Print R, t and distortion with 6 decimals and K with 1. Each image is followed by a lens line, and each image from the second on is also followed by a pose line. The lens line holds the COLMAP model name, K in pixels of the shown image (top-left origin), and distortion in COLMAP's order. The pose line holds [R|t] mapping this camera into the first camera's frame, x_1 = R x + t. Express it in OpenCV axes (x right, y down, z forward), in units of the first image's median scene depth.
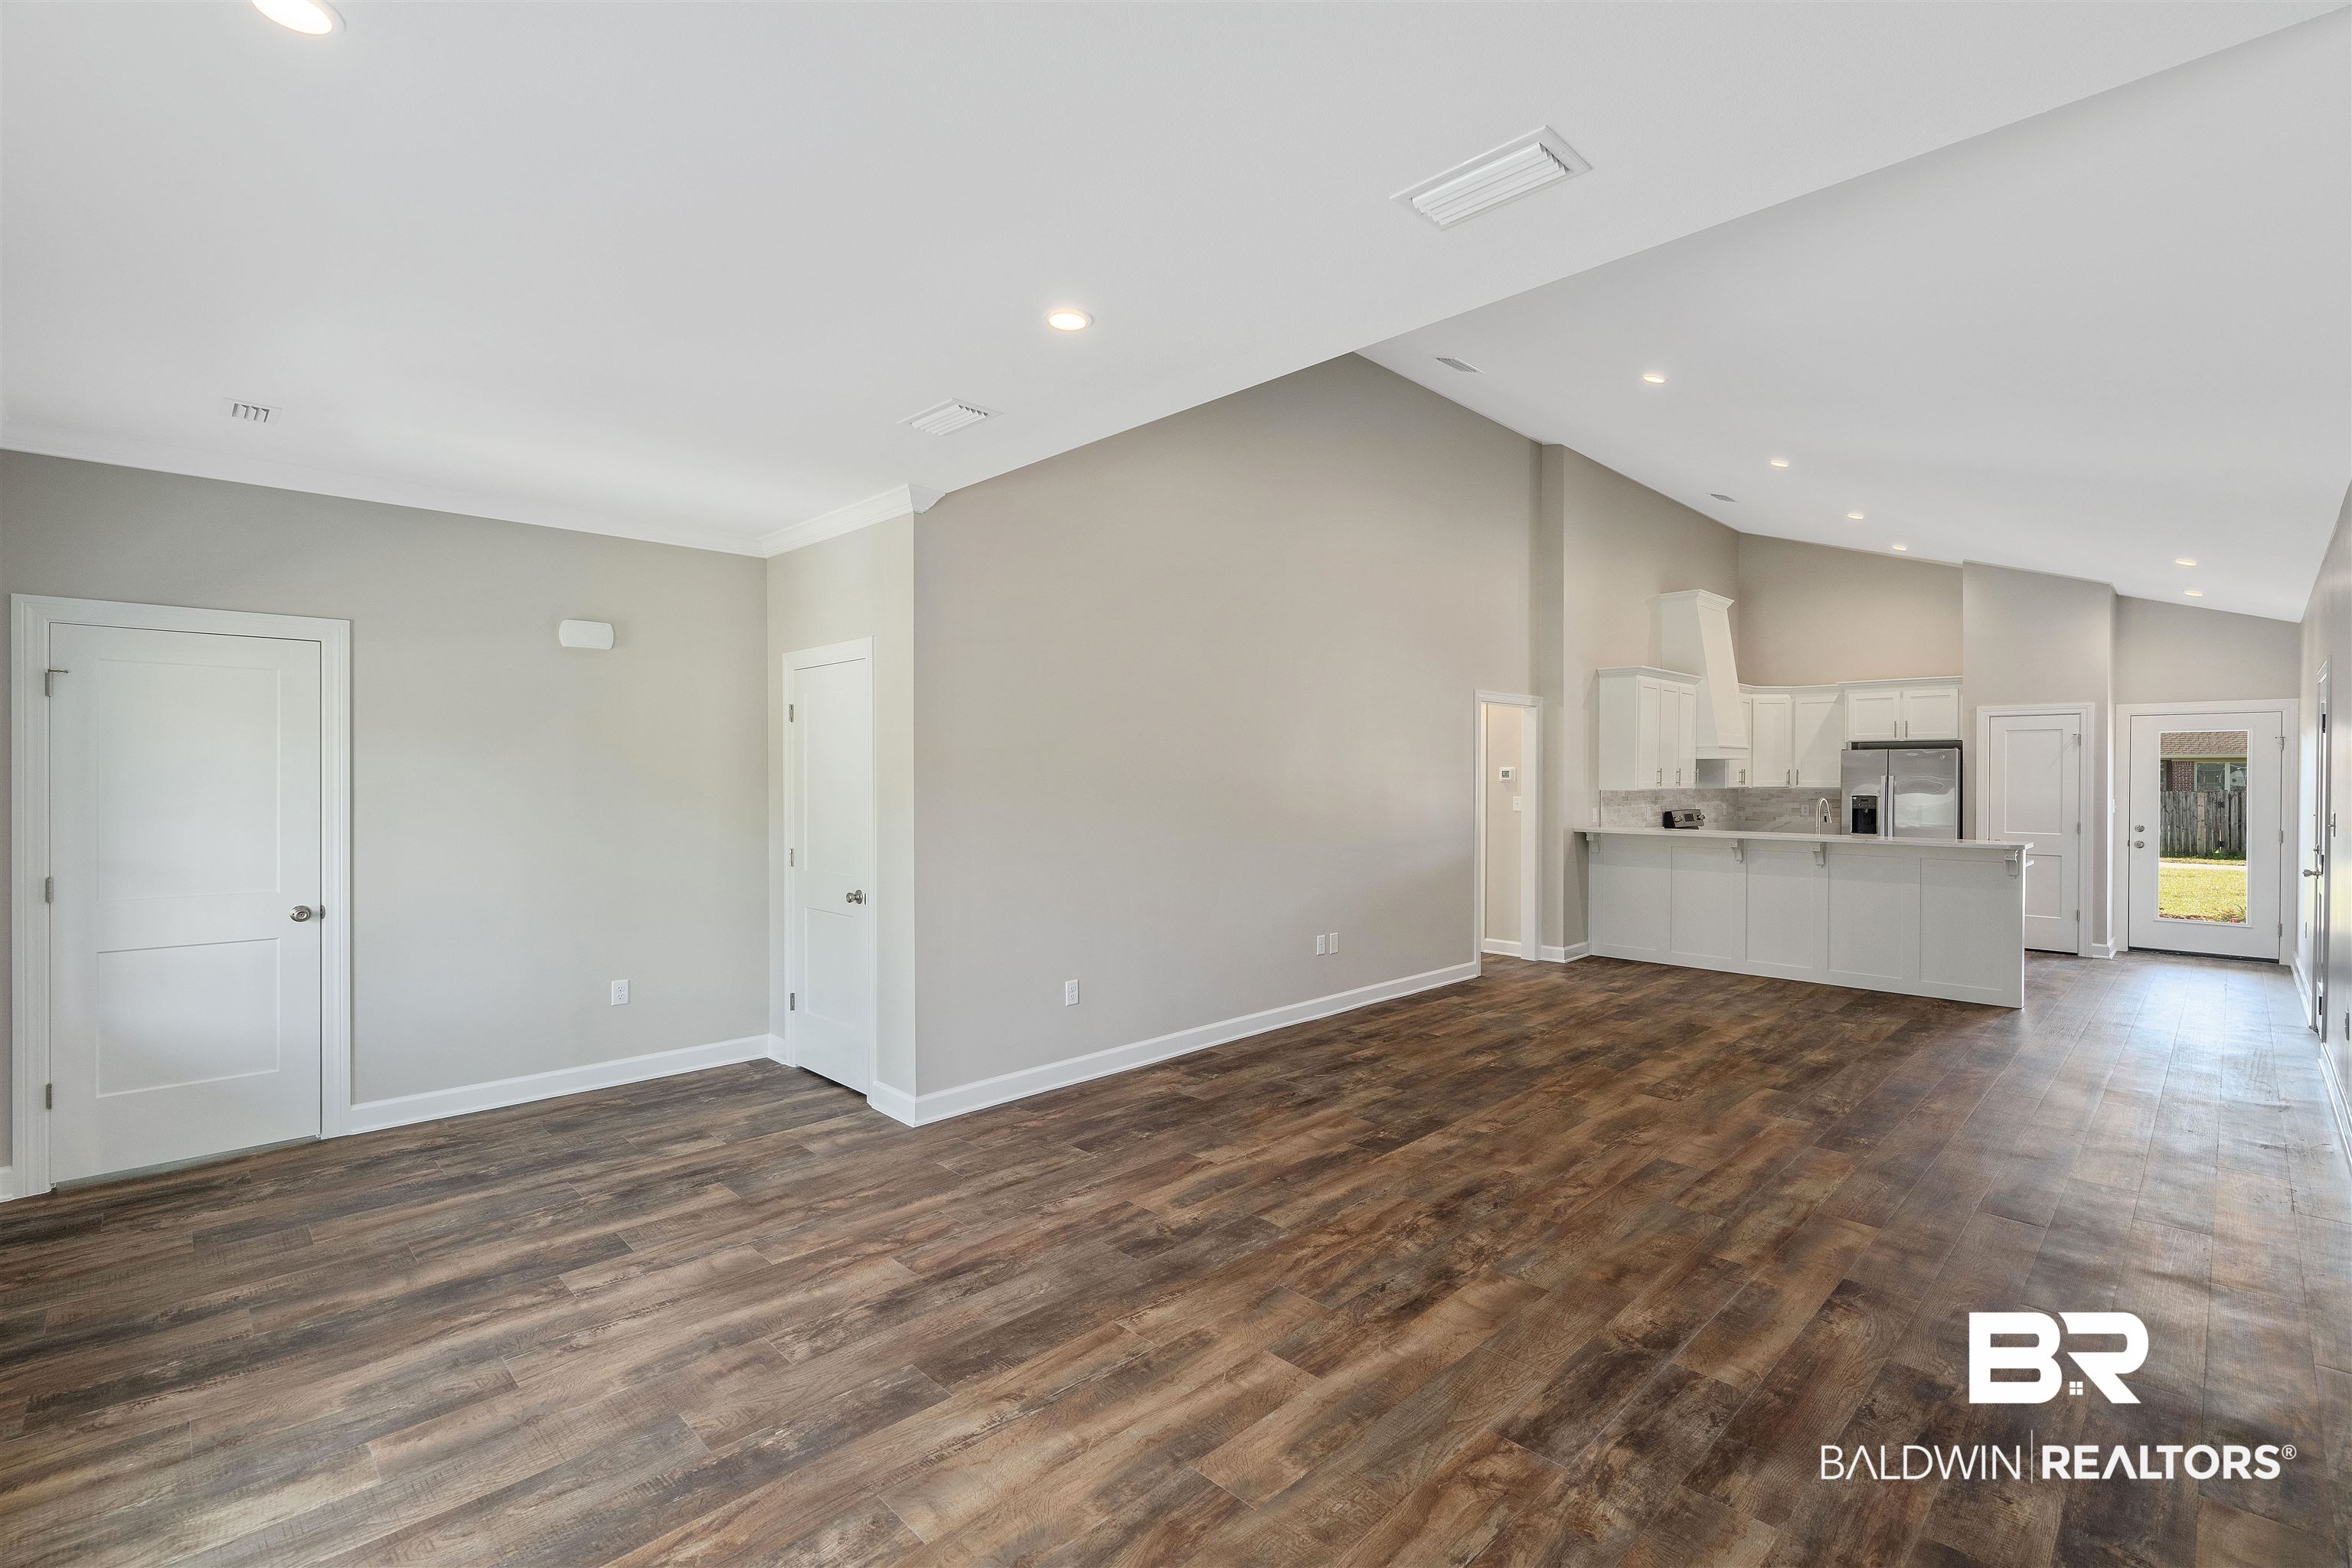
lens RADIAL K [[1042.1, 0, 1182.6], [0, 1042.1, 772.3], [0, 0, 1]] dist [-0.008050, 0.000631]
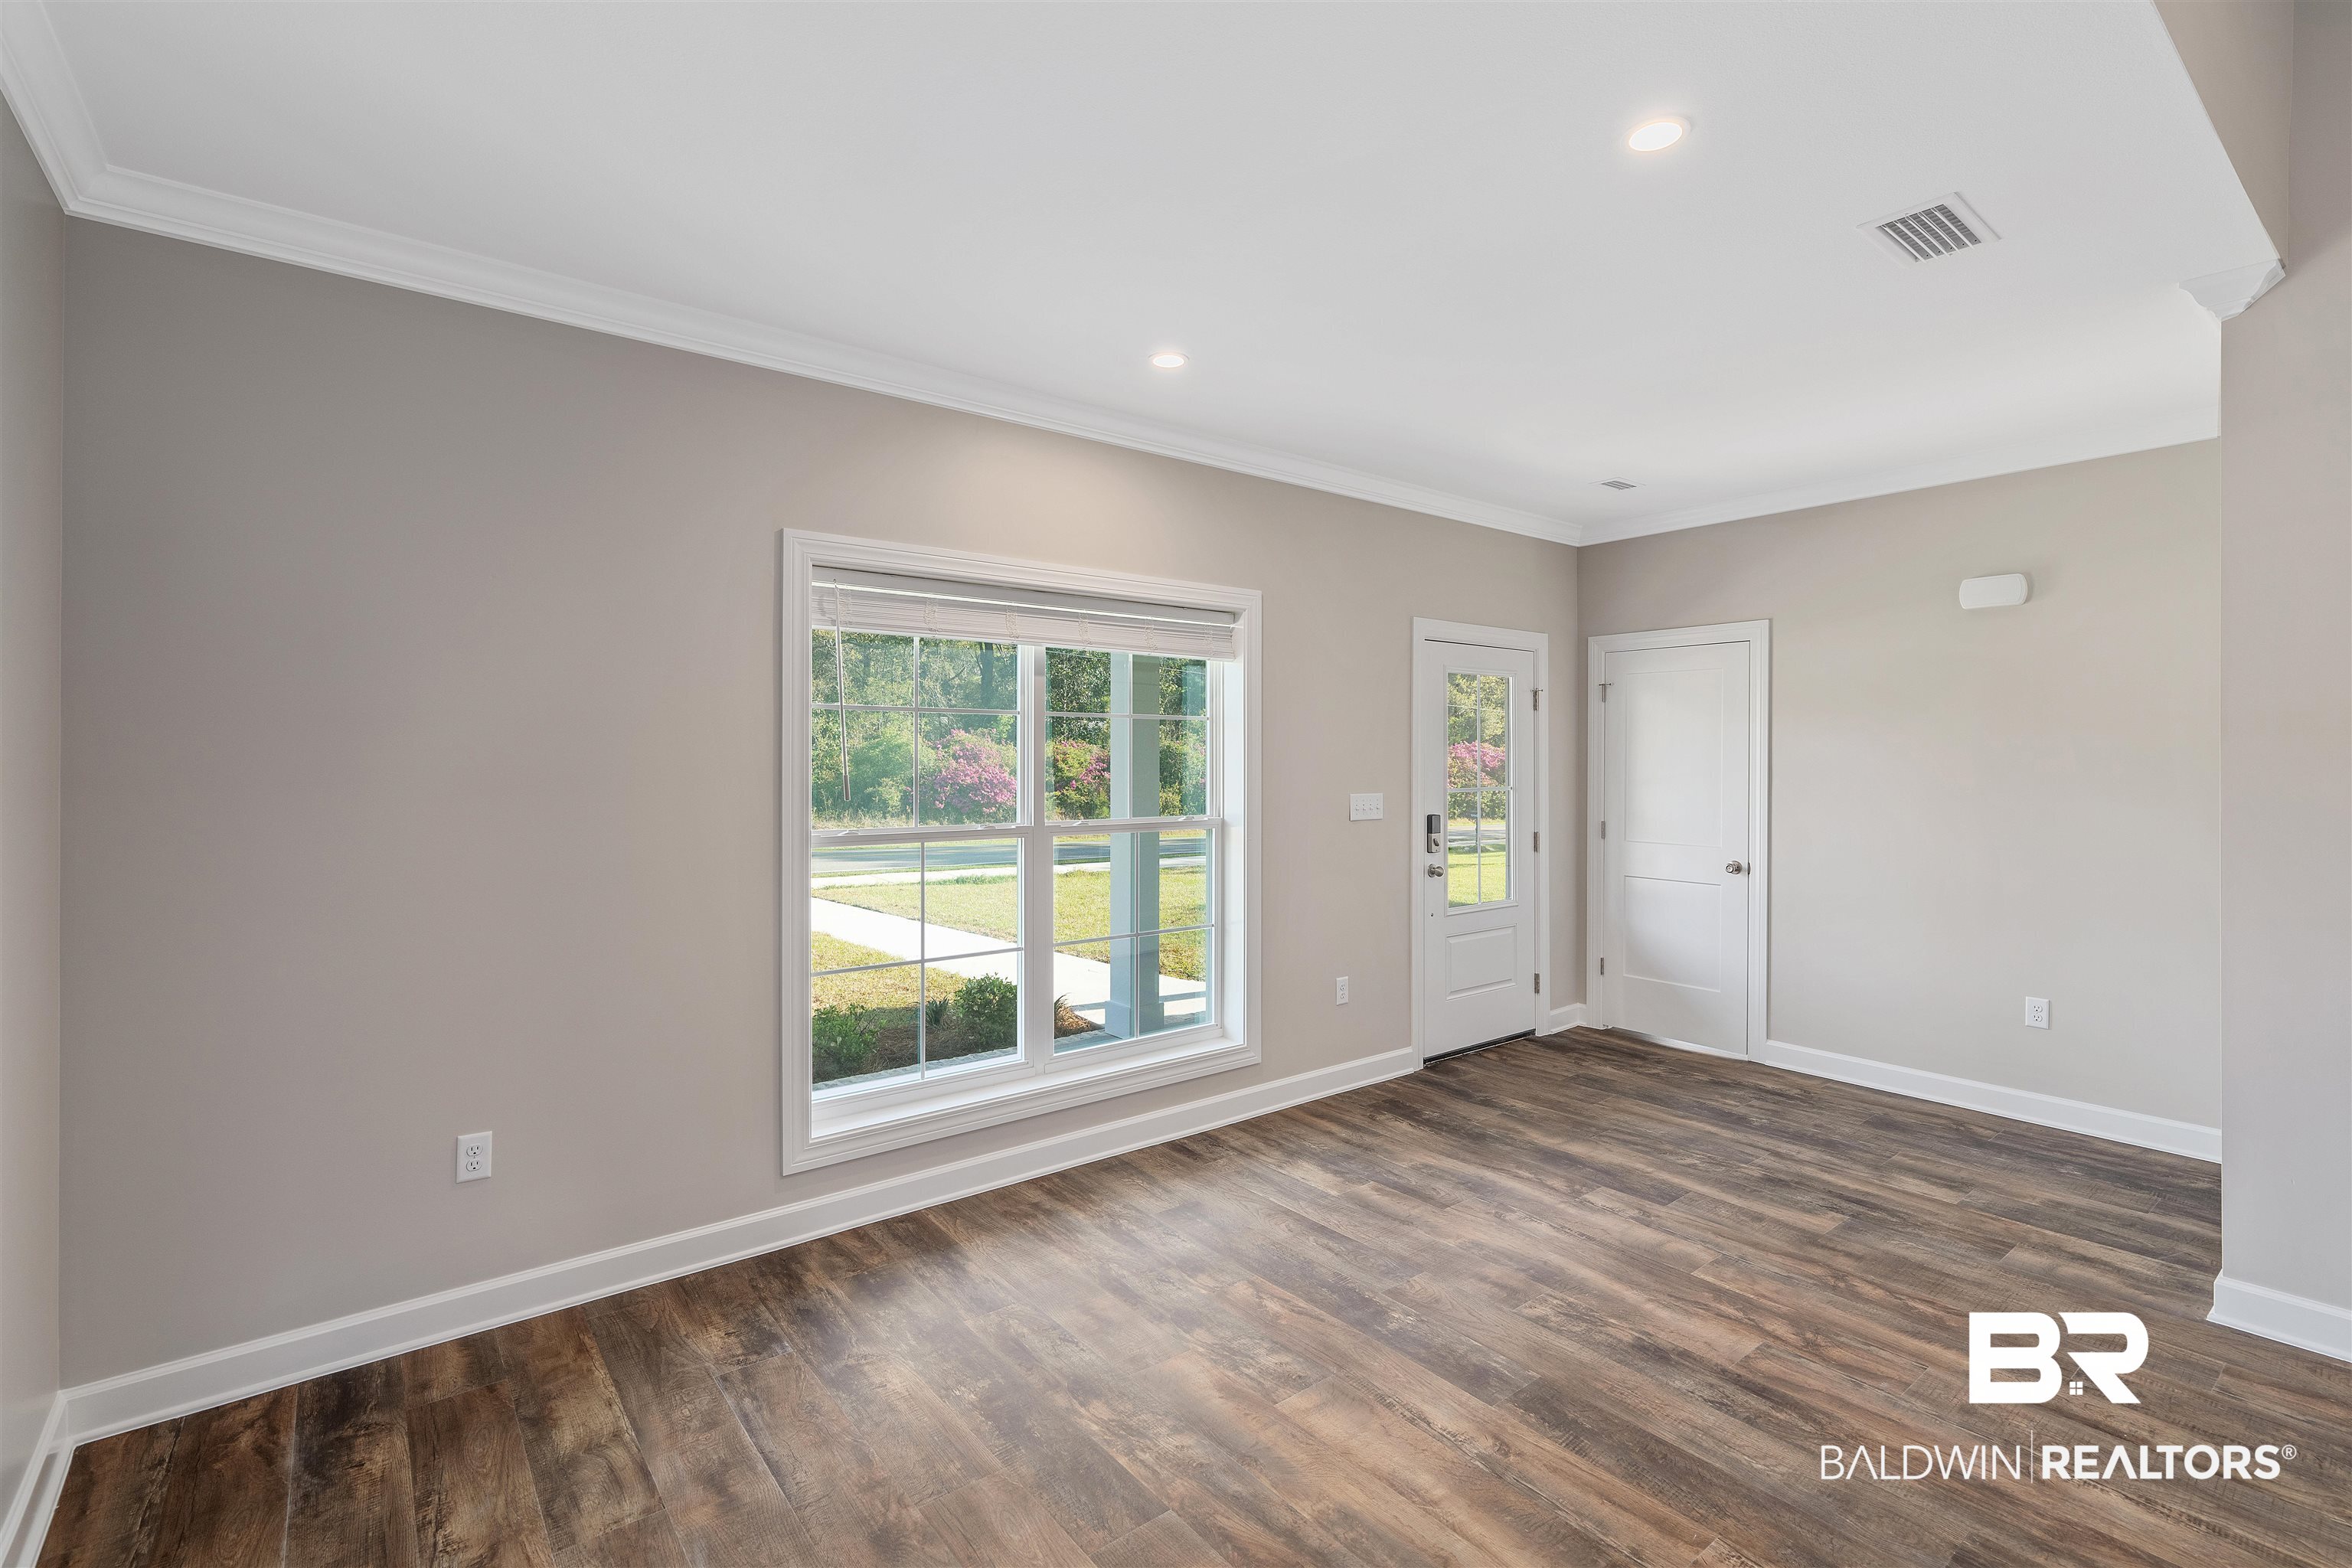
lens RADIAL K [[1060.6, 0, 1184.2], [0, 1060.6, 753.8], [0, 0, 1]] dist [0.003224, -0.000160]
pose [[-0.102945, -0.005937, -0.994669, 0.434372], [0.000763, 0.999981, -0.006048, 0.010088], [0.994687, -0.001381, -0.102939, 0.468501]]
